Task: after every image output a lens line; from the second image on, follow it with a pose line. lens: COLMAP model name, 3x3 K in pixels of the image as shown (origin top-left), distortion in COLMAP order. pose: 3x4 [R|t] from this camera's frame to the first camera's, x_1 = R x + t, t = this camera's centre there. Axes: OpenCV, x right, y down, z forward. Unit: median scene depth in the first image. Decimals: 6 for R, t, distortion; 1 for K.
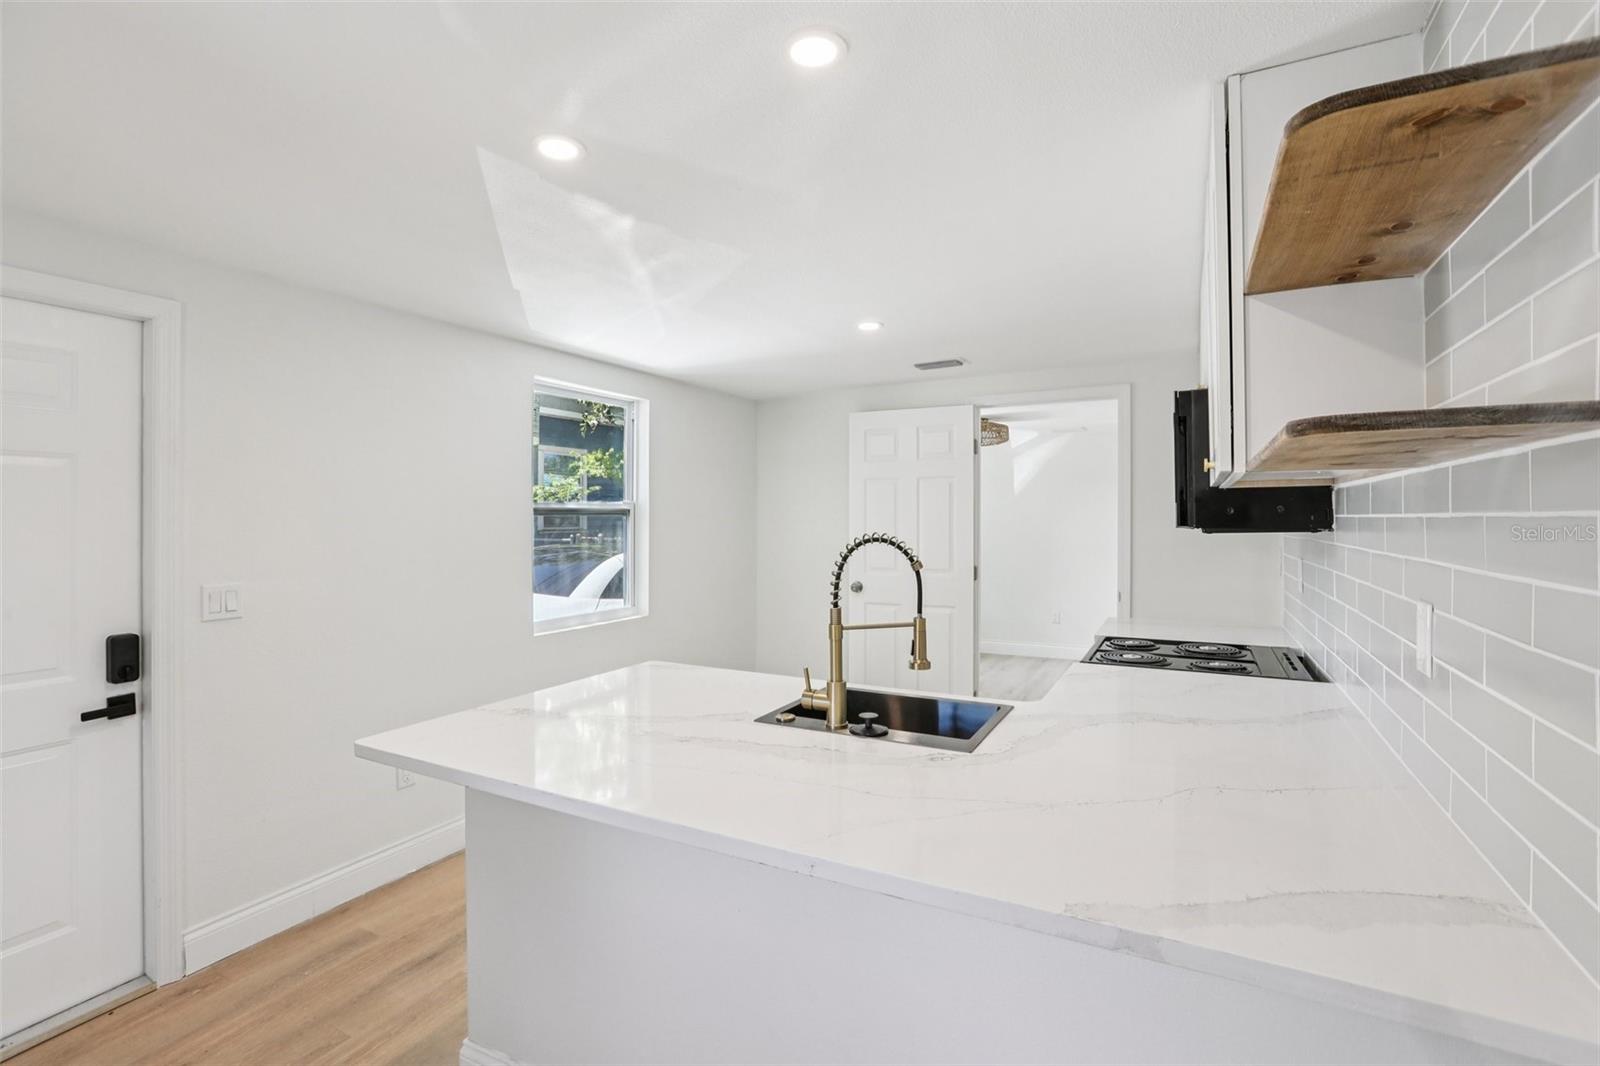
lens RADIAL K [[745.9, 0, 805.5], [0, 745.9, 518.8], [0, 0, 1]] dist [-0.021637, 0.017985]
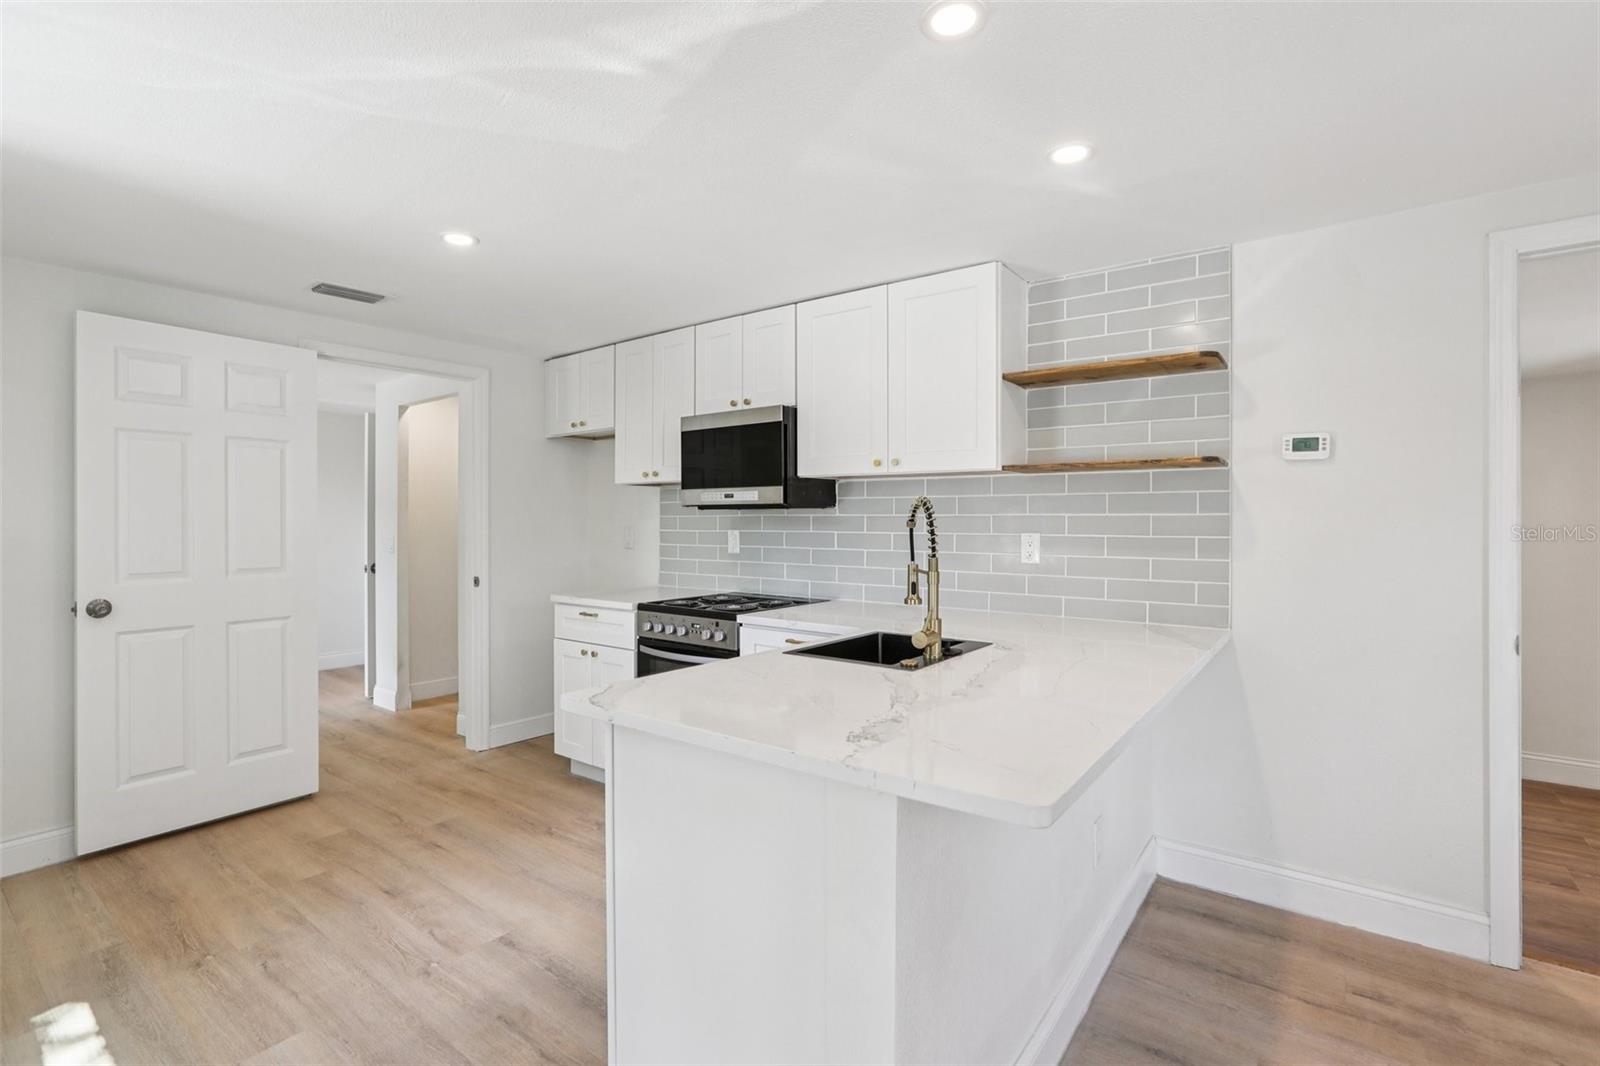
lens RADIAL K [[728.5, 0, 796.1], [0, 728.5, 515.3], [0, 0, 1]] dist [-0.046178, 0.025199]
pose [[0.153369, 0.010046, 0.988118, -0.916166], [-0.001776, 0.999950, -0.009891, 0.050337], [-0.988167, -0.000238, 0.153379, 0.842384]]
